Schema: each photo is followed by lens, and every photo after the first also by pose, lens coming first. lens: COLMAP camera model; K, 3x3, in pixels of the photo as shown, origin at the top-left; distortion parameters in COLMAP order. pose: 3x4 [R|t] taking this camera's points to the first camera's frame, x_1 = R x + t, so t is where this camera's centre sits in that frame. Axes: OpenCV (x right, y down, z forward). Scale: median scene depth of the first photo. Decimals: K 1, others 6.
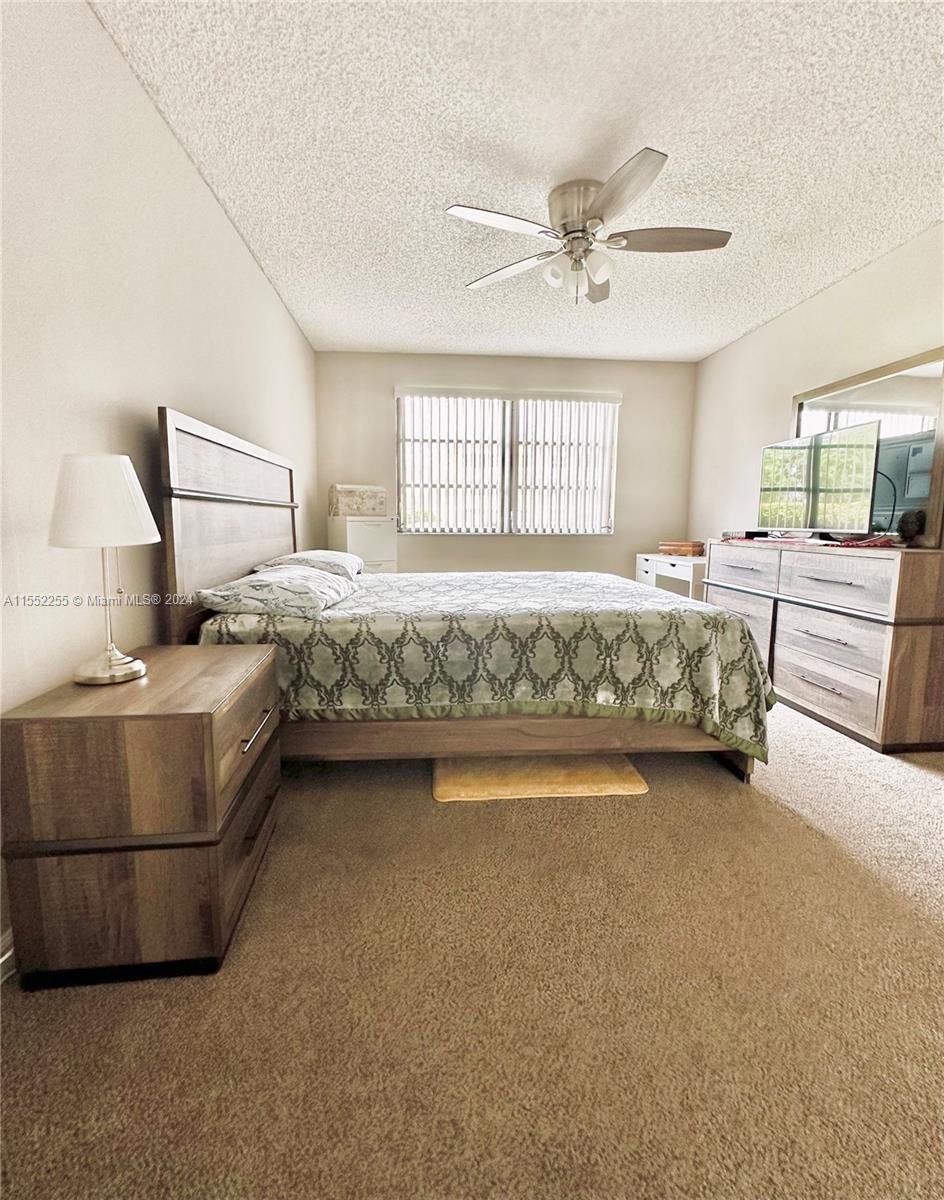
lens RADIAL K [[526.5, 0, 479.7], [0, 526.5, 577.0], [0, 0, 1]] dist [0.003295, -0.000025]
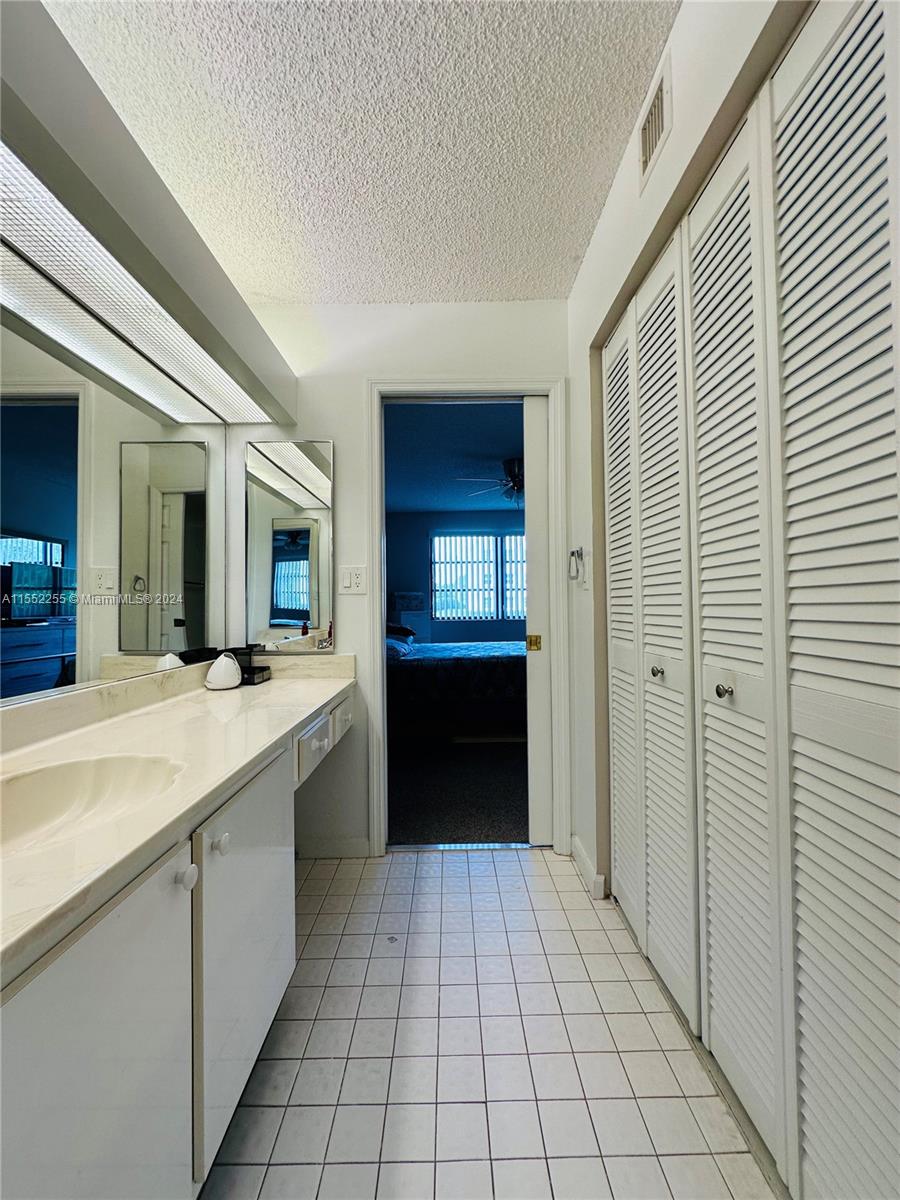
lens RADIAL K [[481.6, 0, 450.6], [0, 481.6, 597.9], [0, 0, 1]] dist [-0.005227, 0.001497]
pose [[0.994573, -0.020285, -0.102043, 0.058840], [0.007425, 0.992147, -0.124860, 0.033952], [0.103774, 0.123425, 0.986913, -0.481562]]
